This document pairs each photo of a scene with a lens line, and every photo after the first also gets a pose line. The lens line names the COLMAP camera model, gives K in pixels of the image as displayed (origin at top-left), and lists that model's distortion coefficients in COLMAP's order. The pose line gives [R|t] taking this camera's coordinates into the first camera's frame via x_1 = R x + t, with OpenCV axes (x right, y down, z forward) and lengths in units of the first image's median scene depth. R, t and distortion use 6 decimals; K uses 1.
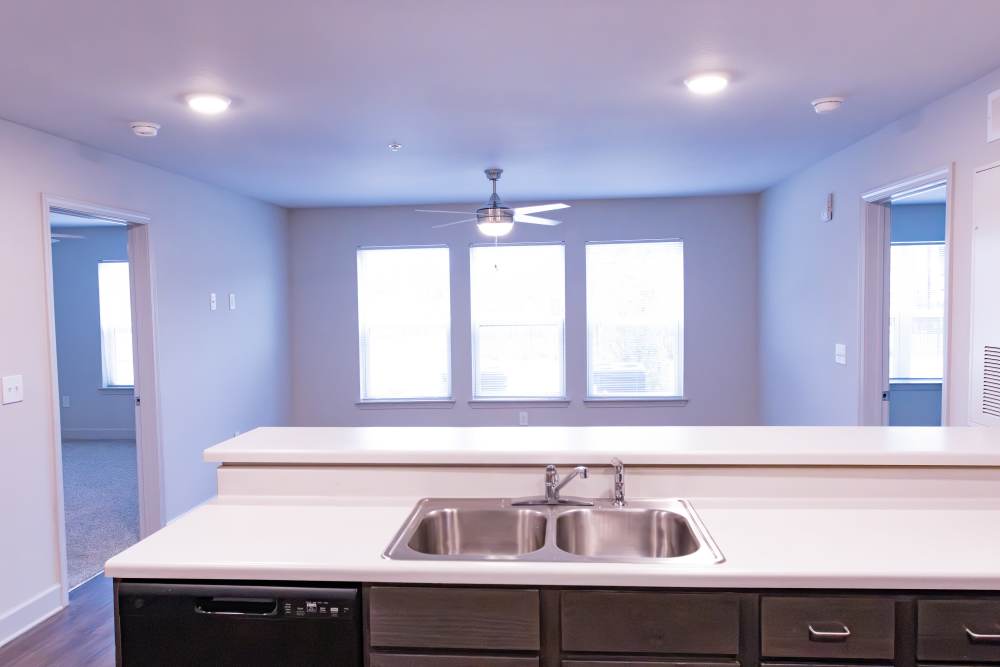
lens RADIAL K [[761.4, 0, 502.8], [0, 761.4, 331.5], [0, 0, 1]] dist [0.034613, 0.014033]
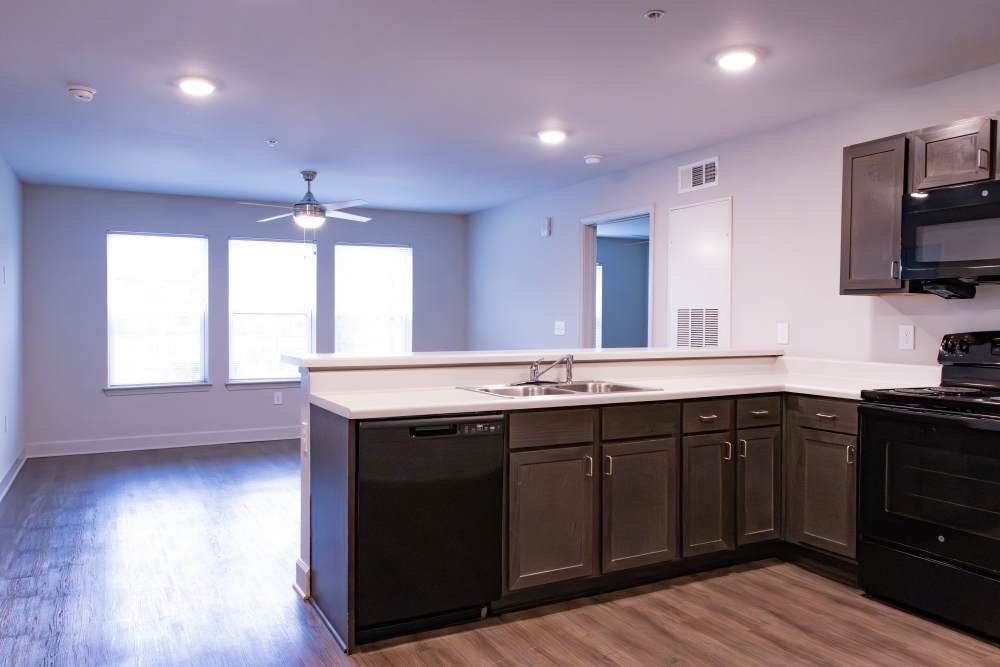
lens RADIAL K [[761.4, 0, 504.5], [0, 761.4, 333.0], [0, 0, 1]] dist [0.034613, 0.014033]
pose [[0.835287, 0.008585, 0.549747, -0.409740], [0.010622, 0.999440, -0.031745, 0.078439], [-0.549711, 0.032356, 0.834728, -0.145935]]
